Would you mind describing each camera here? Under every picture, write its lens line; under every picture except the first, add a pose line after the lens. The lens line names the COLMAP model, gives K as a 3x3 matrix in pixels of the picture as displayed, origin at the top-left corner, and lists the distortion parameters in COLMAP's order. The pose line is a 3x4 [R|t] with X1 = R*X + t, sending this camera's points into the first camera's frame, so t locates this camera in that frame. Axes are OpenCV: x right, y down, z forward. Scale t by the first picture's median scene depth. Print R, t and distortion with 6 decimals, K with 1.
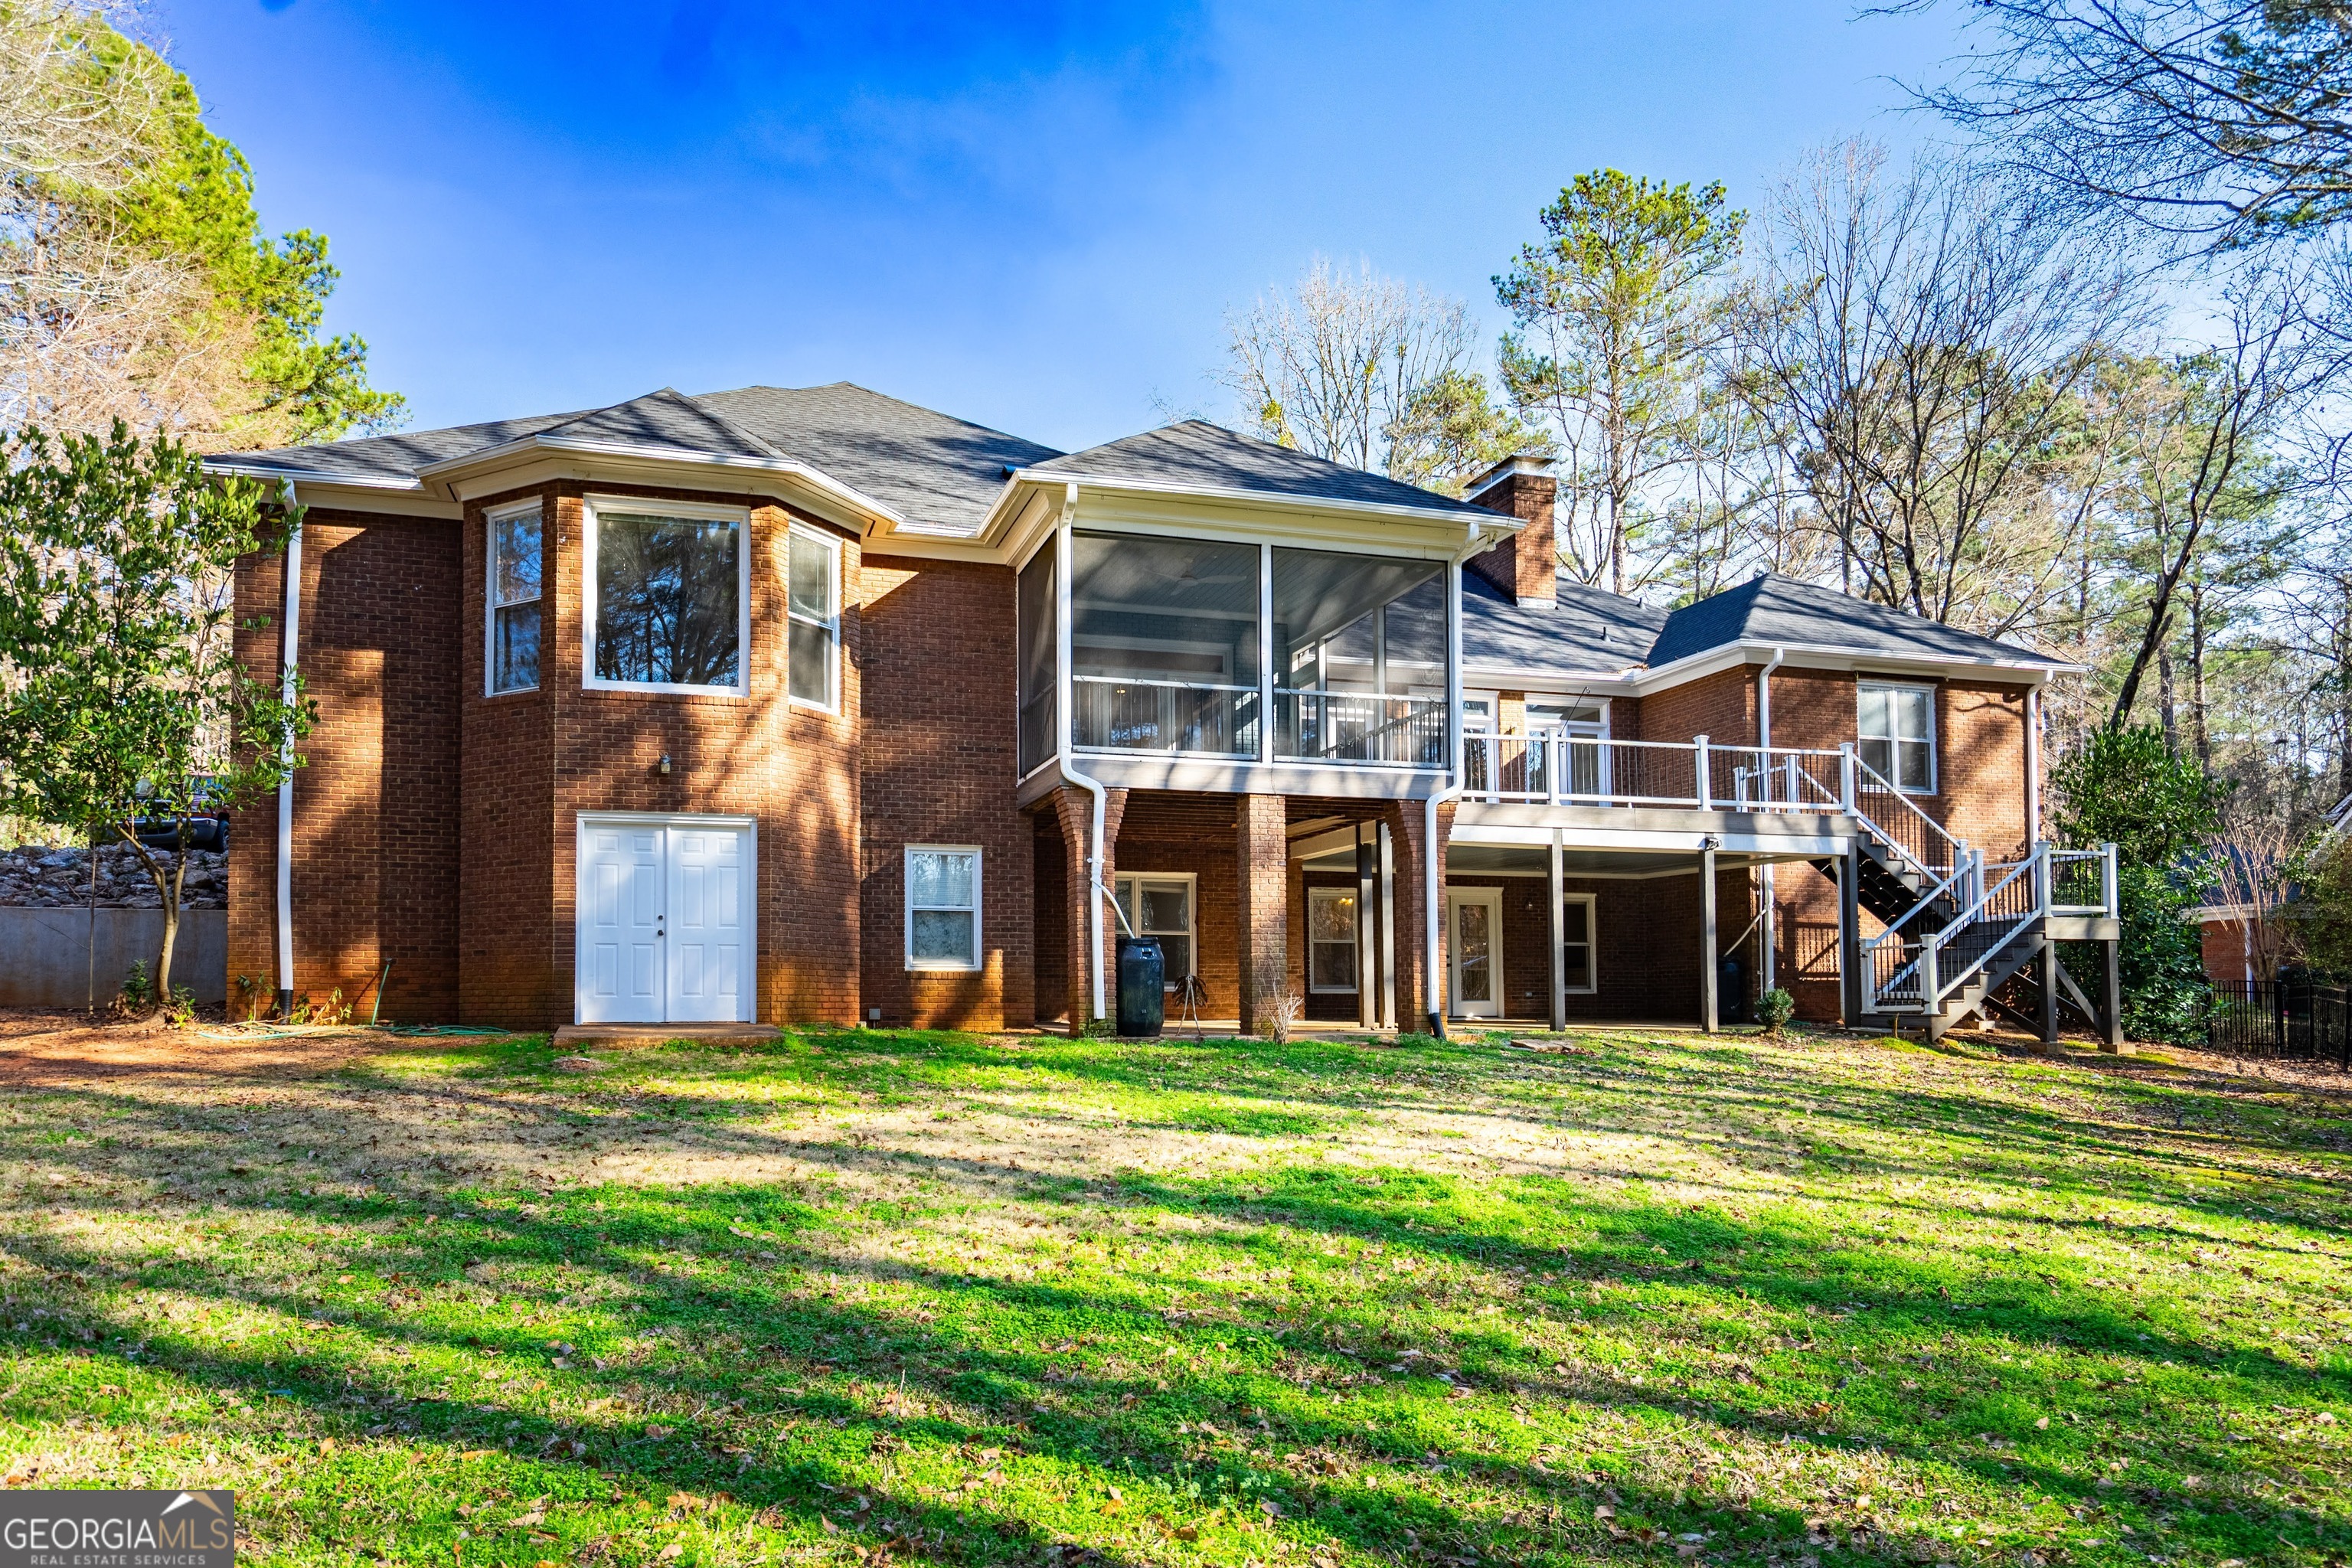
lens RADIAL K [[1518.3, 0, 1176.0], [0, 1518.3, 915.0], [0, 0, 1]] dist [-0.001859, -0.000742]
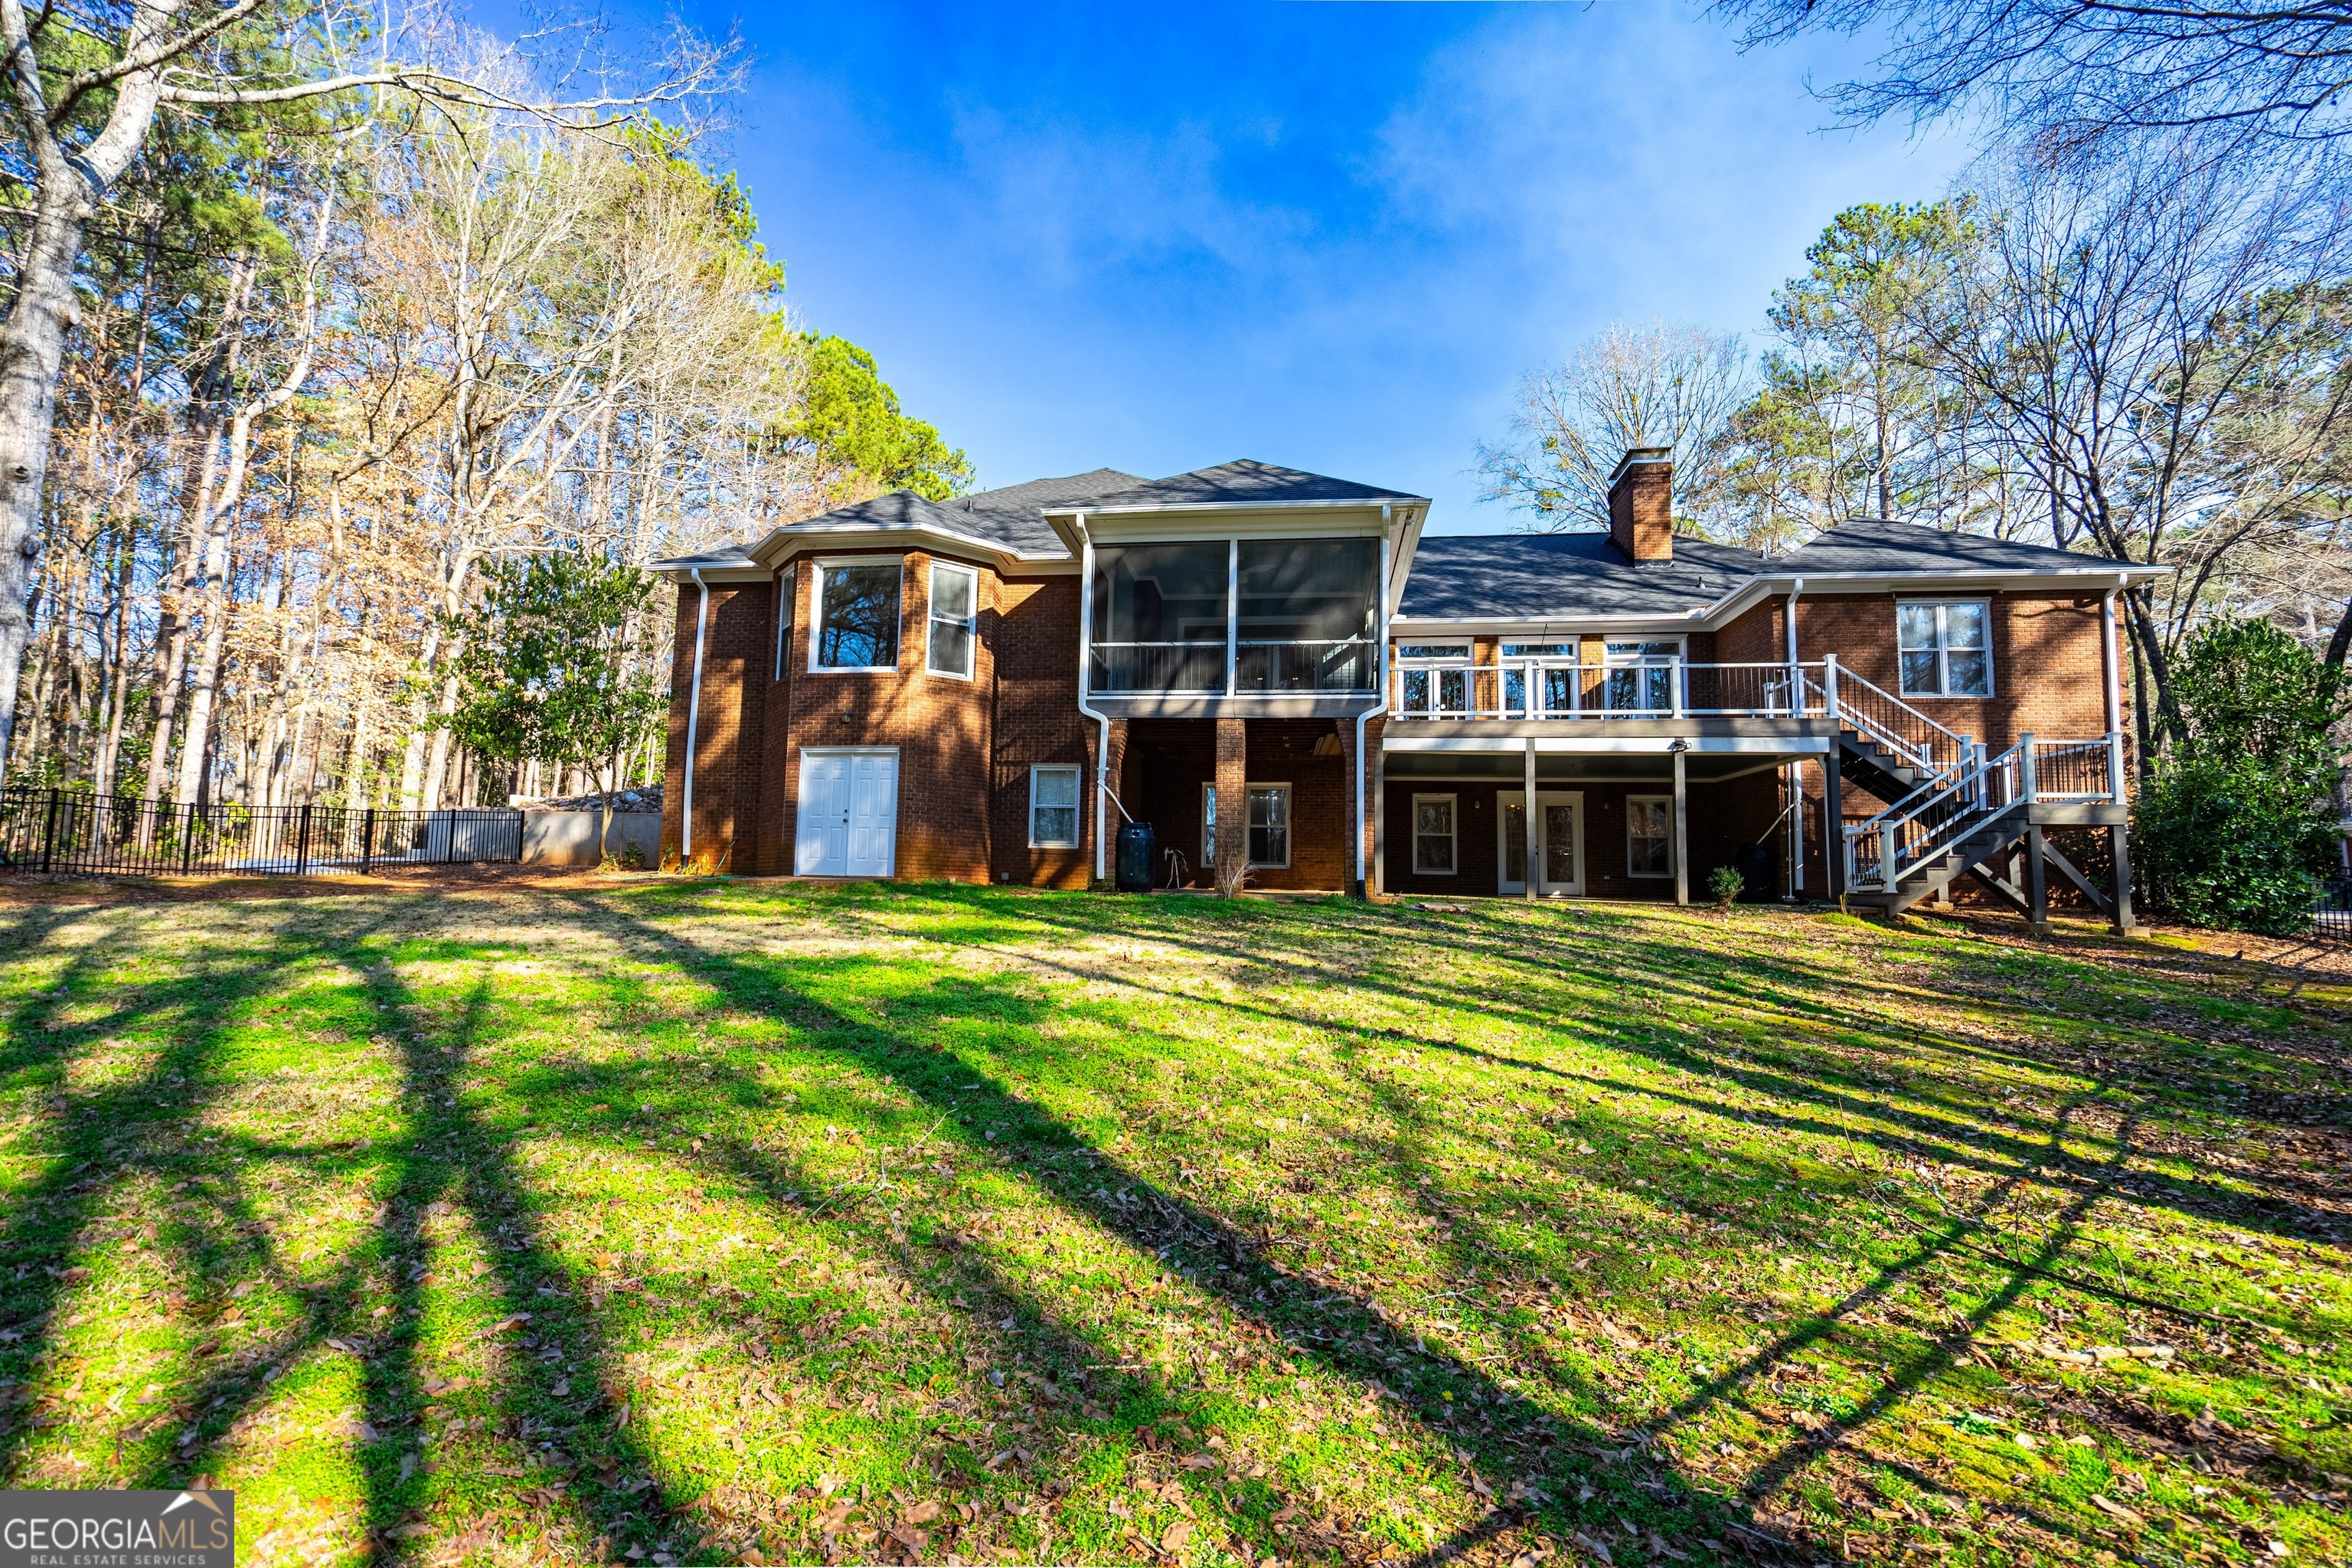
lens RADIAL K [[1047.5, 0, 1176.0], [0, 1047.5, 784.0], [0, 0, 1]] dist [-0.000166, 0.000078]
pose [[0.911423, -0.019794, -0.410993, 0.341477], [0.001750, 0.999020, -0.044233, 0.019324], [0.411466, 0.039596, 0.910565, 0.093336]]
